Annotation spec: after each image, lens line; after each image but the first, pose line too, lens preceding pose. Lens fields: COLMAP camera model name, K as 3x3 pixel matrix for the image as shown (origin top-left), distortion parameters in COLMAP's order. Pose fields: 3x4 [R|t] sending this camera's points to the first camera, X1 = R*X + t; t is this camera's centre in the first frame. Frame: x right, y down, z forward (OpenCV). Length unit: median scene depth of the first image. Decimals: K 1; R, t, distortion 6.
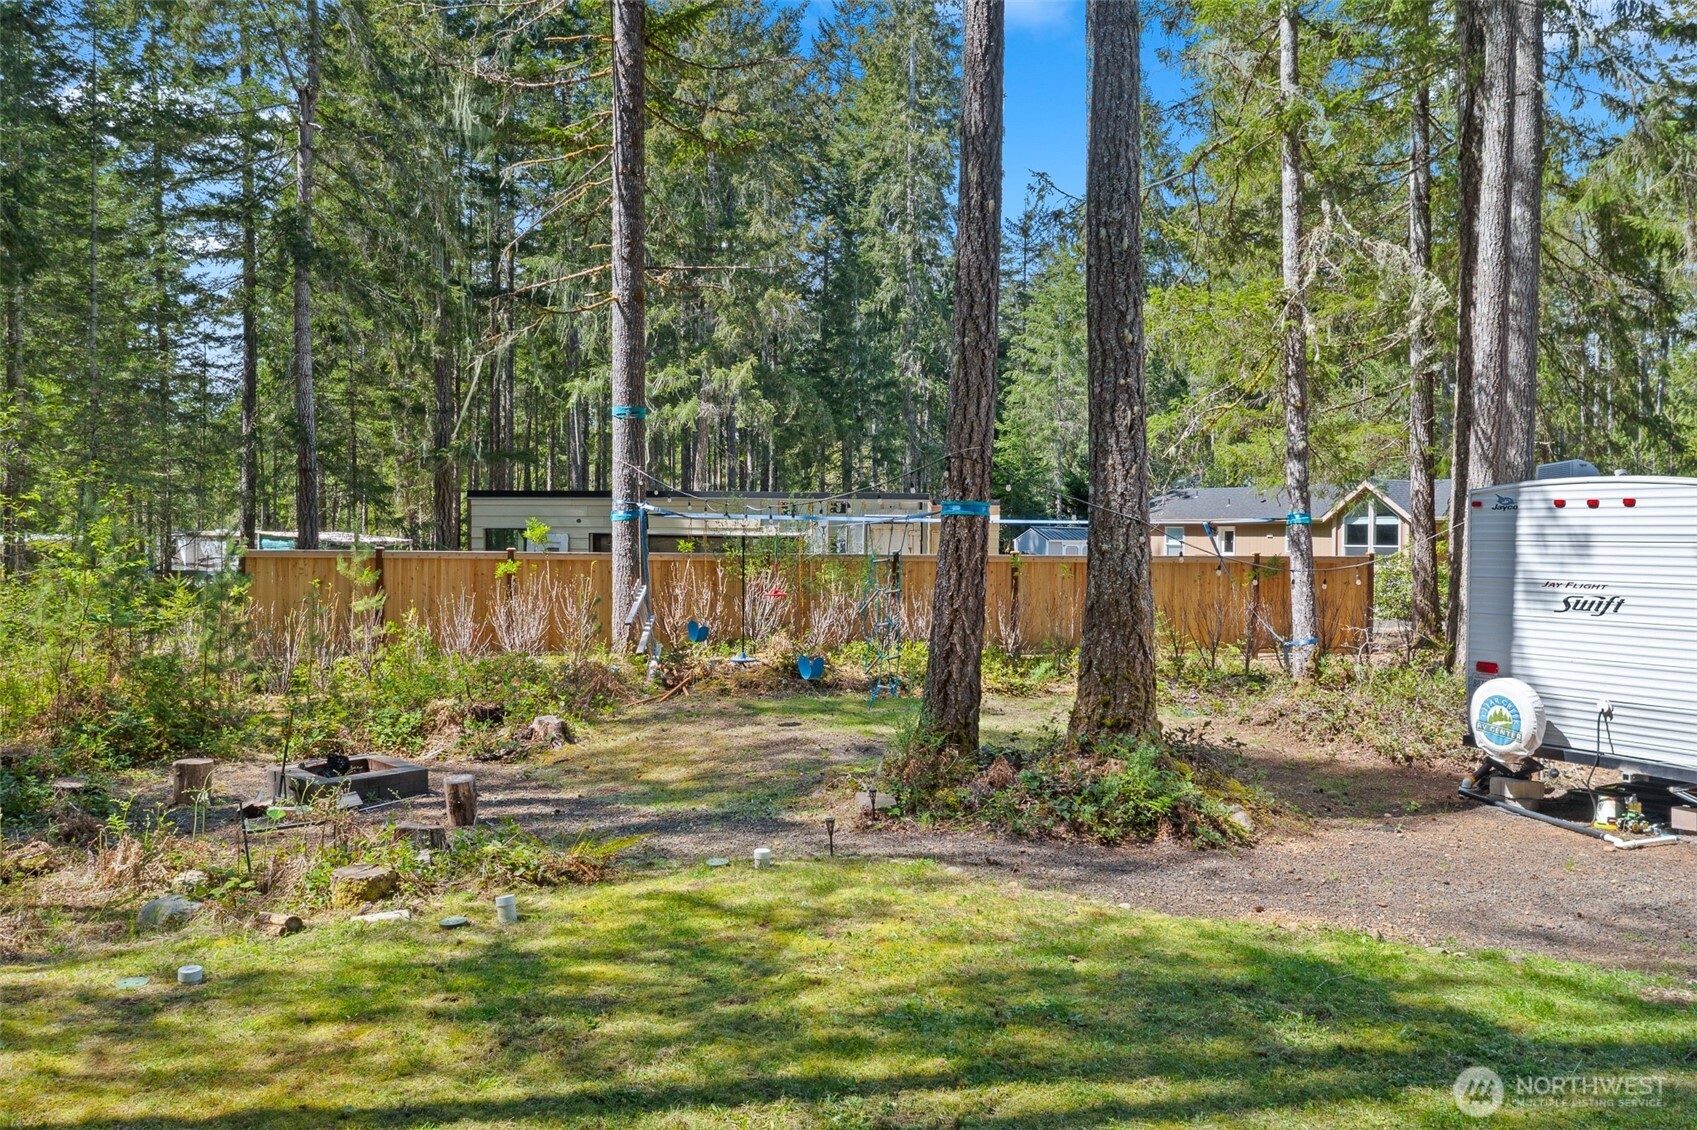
lens RADIAL K [[1342.8, 0, 847.9], [0, 1342.8, 566.1], [0, 0, 1]] dist [-0.011972, -0.002806]
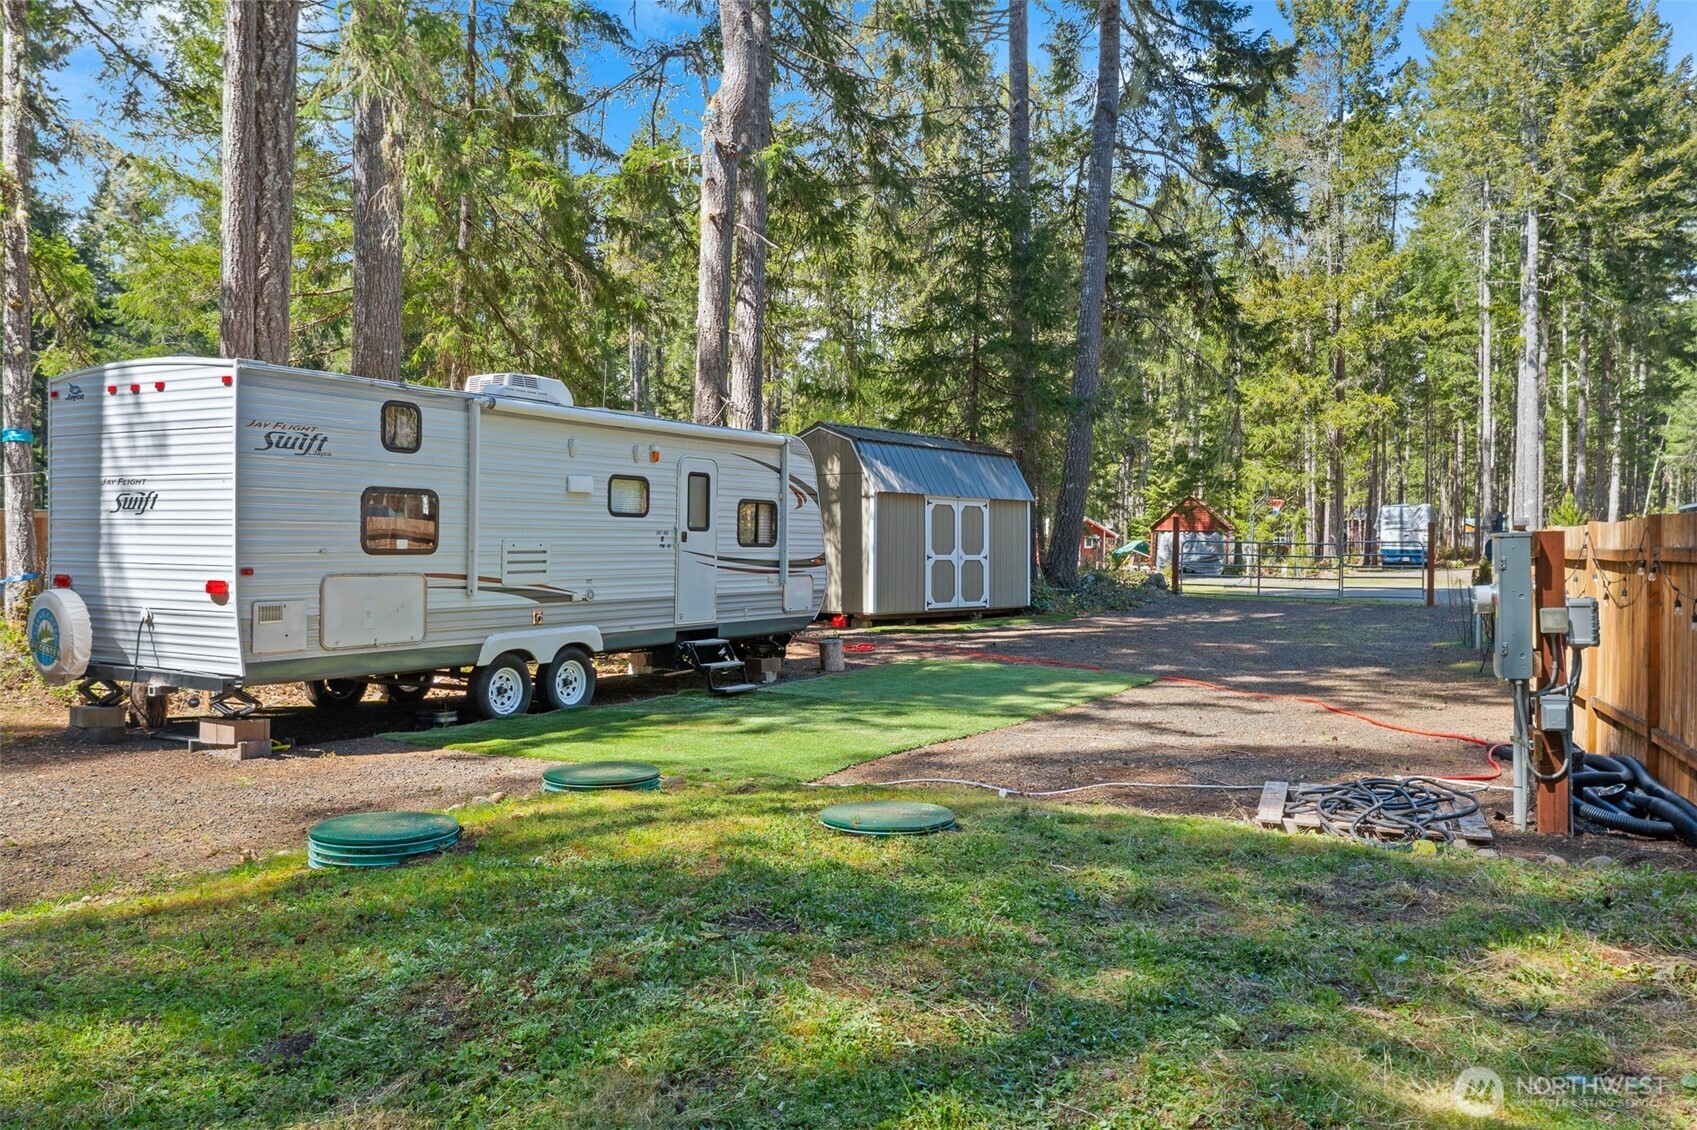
lens RADIAL K [[1344.4, 0, 847.3], [0, 1344.4, 561.6], [0, 0, 1]] dist [-0.013649, -0.008948]
pose [[0.853543, -0.000441, 0.521022, 0.373079], [0.005127, 0.999958, -0.007554, 0.058659], [-0.520997, 0.009119, 0.853510, -0.009347]]
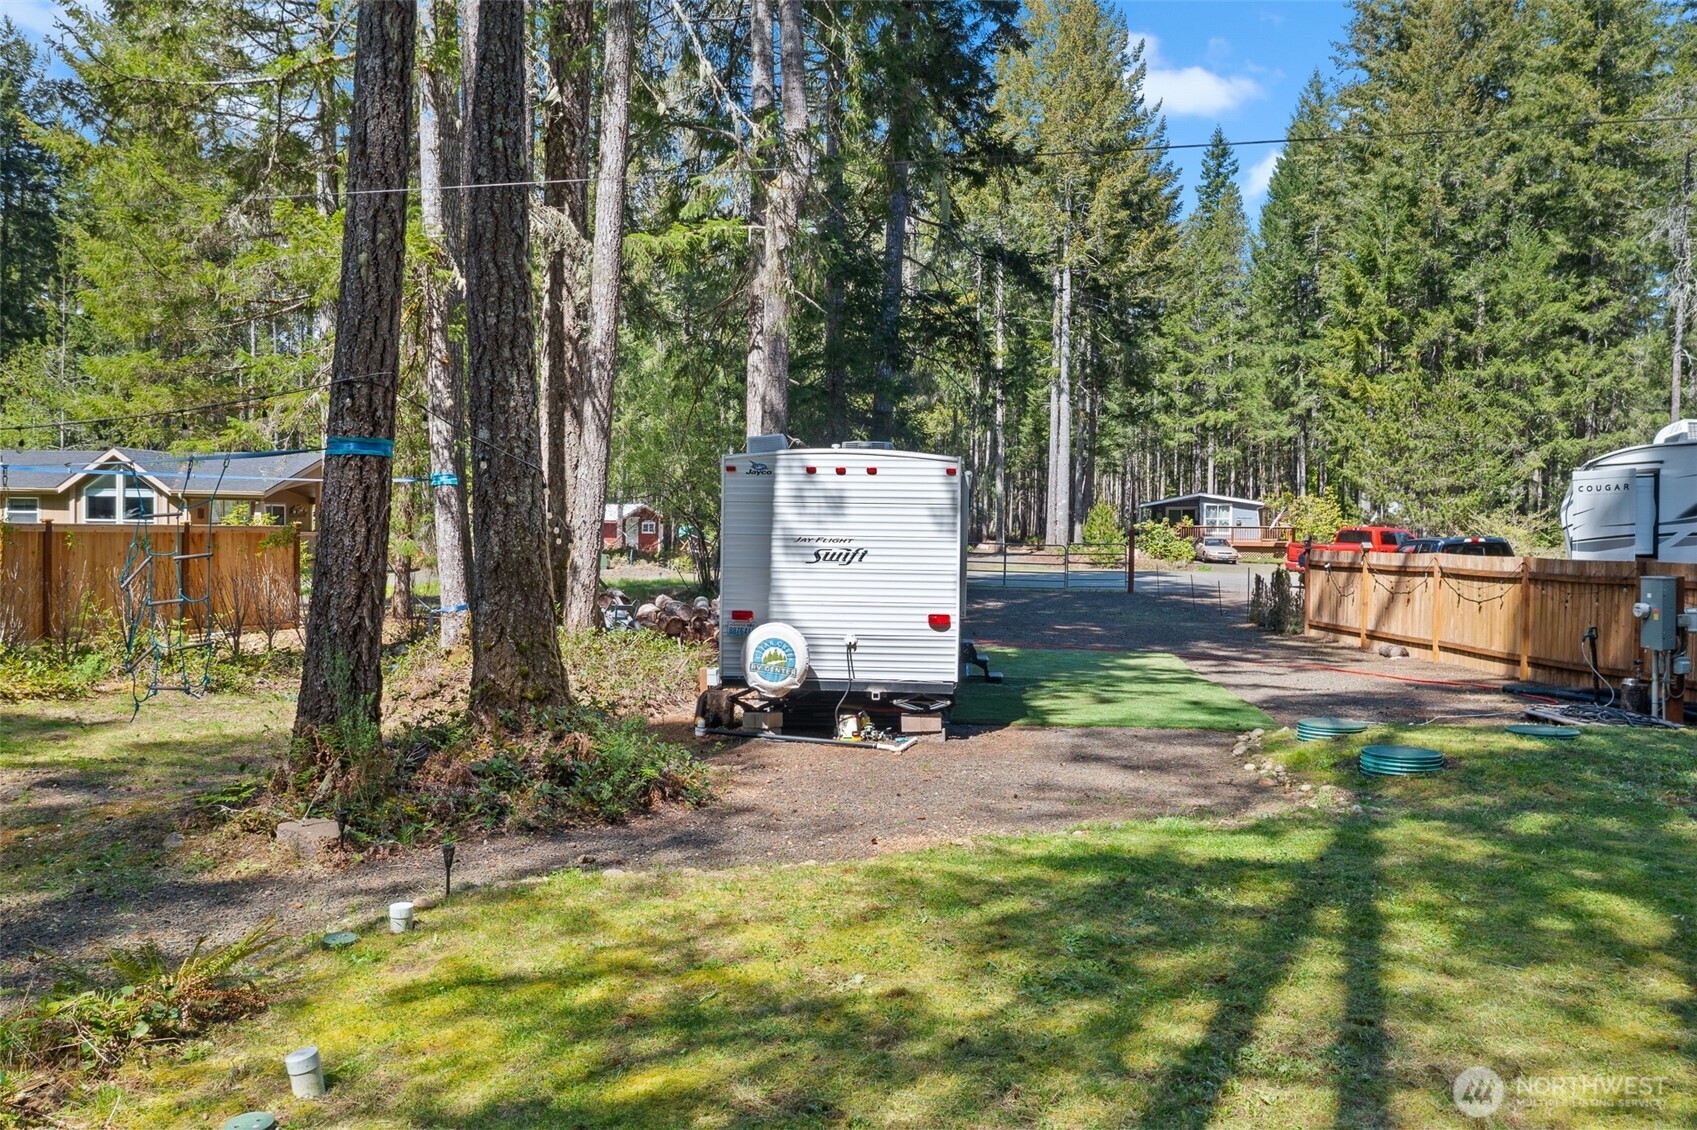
lens RADIAL K [[1339.3, 0, 849.3], [0, 1339.3, 562.1], [0, 0, 1]] dist [-0.010417, -0.003982]
pose [[0.546523, -0.017194, 0.837268, -0.330637], [0.007974, 0.999851, 0.015328, 0.012015], [-0.837406, -0.001701, 0.546578, 0.255696]]
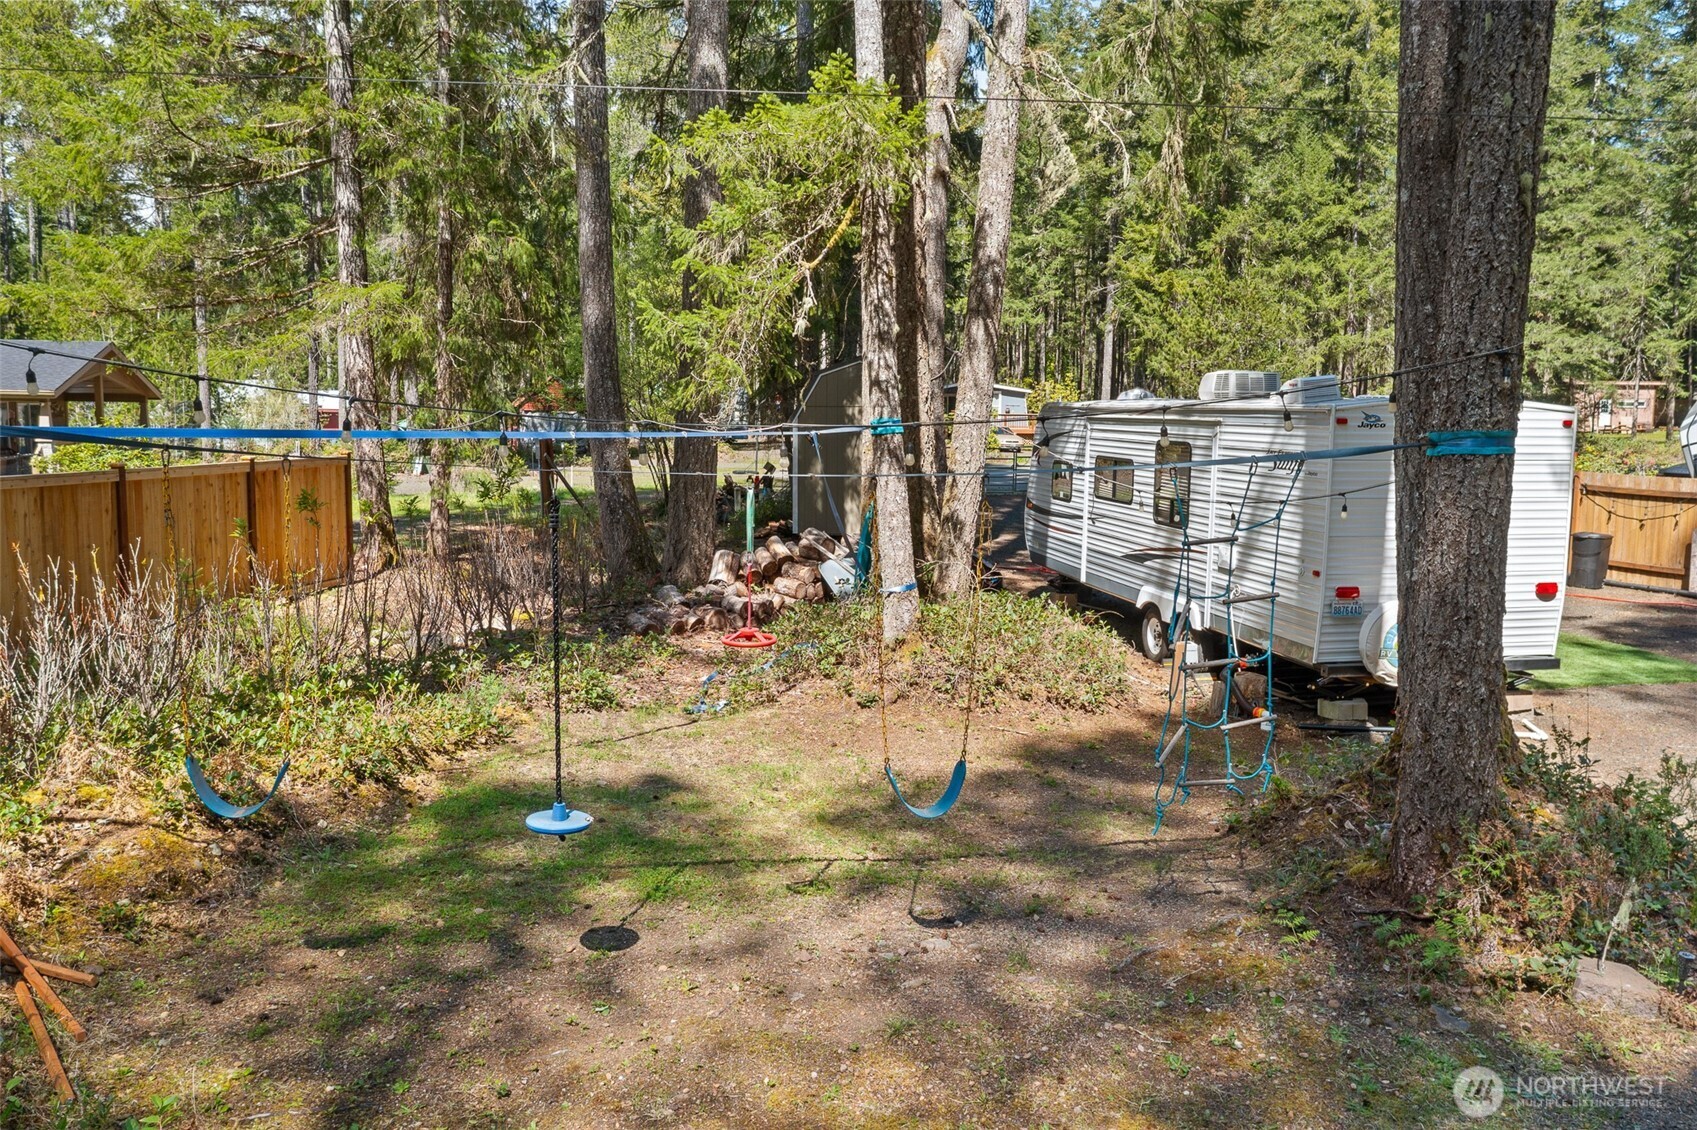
lens RADIAL K [[1346.2, 0, 851.4], [0, 1346.2, 564.7], [0, 0, 1]] dist [-0.024680, 0.000628]
pose [[0.296433, -0.110158, 0.948679, -0.436908], [0.016109, 0.993761, 0.110359, -0.045186], [-0.954918, -0.017432, 0.296358, 0.855863]]
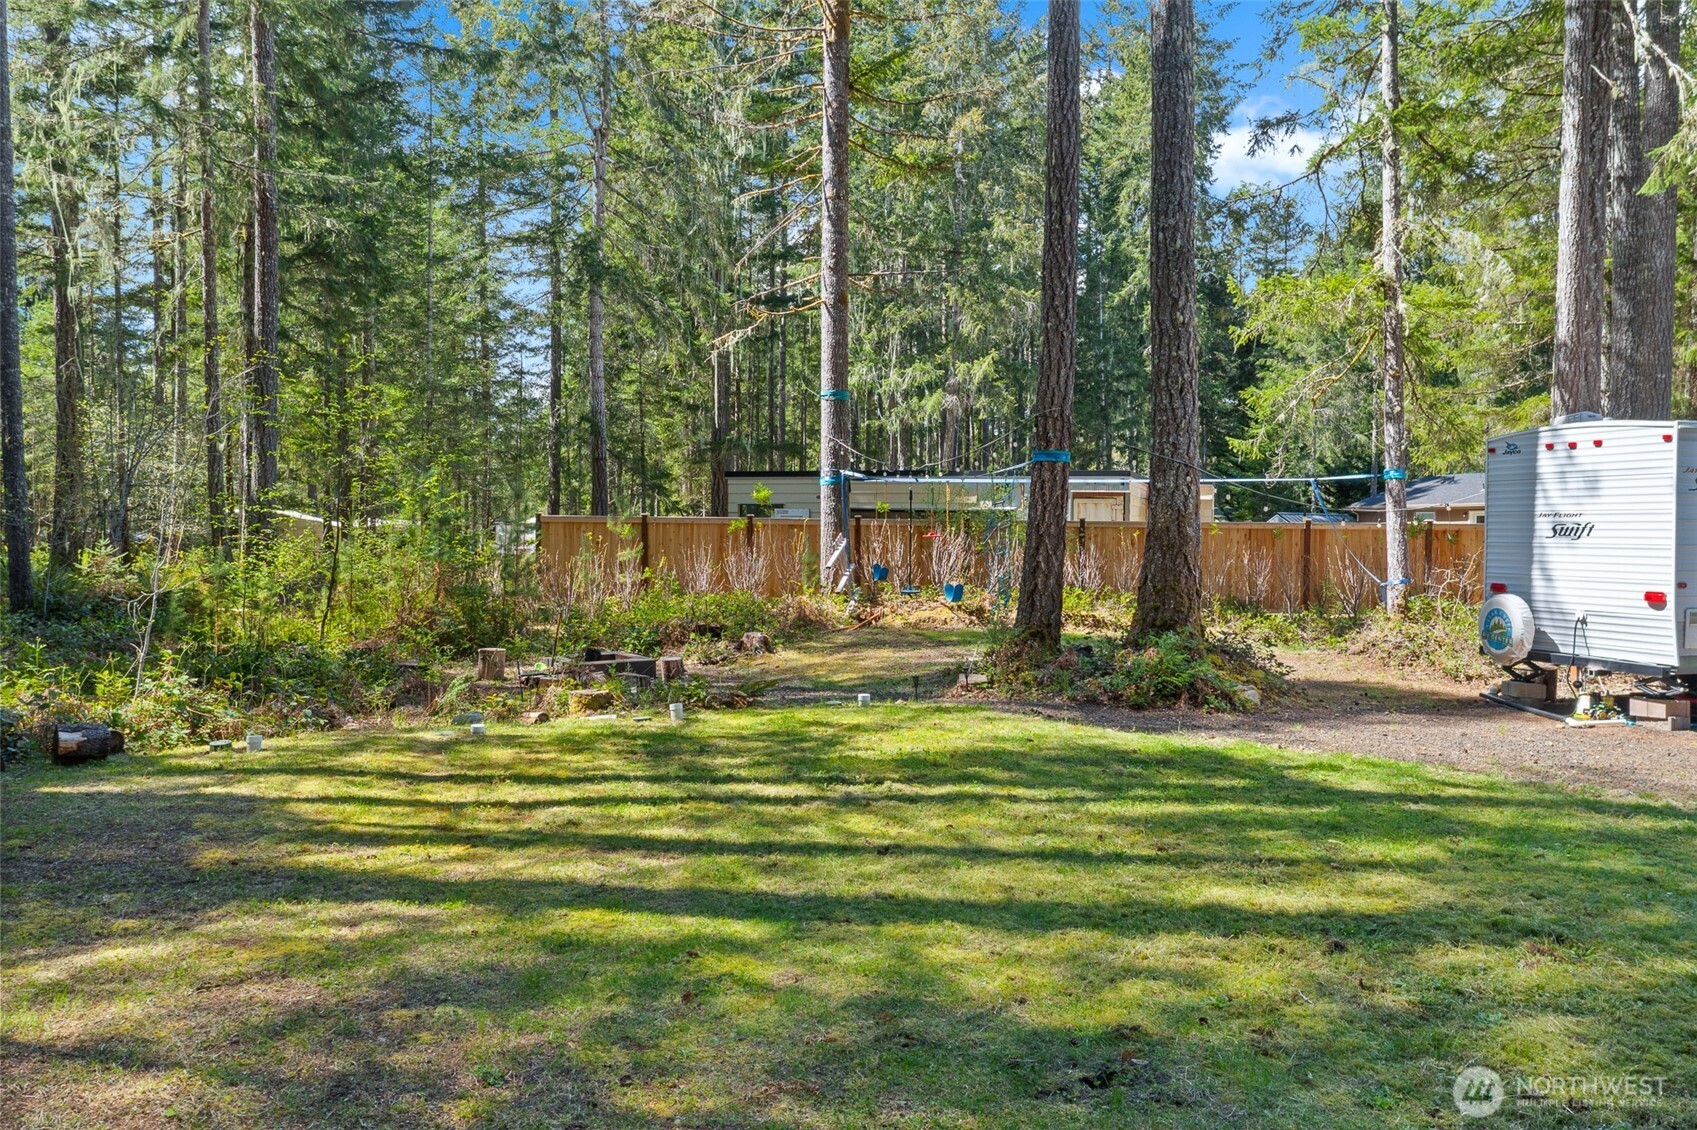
lens RADIAL K [[1345.4, 0, 846.2], [0, 1345.4, 565.1], [0, 0, 1]] dist [-0.012397, 0.000376]
pose [[0.977369, 0.006404, -0.211447, 0.132919], [-0.006455, 0.999979, 0.000450, 0.047771], [0.211445, 0.000925, 0.977389, -0.229672]]
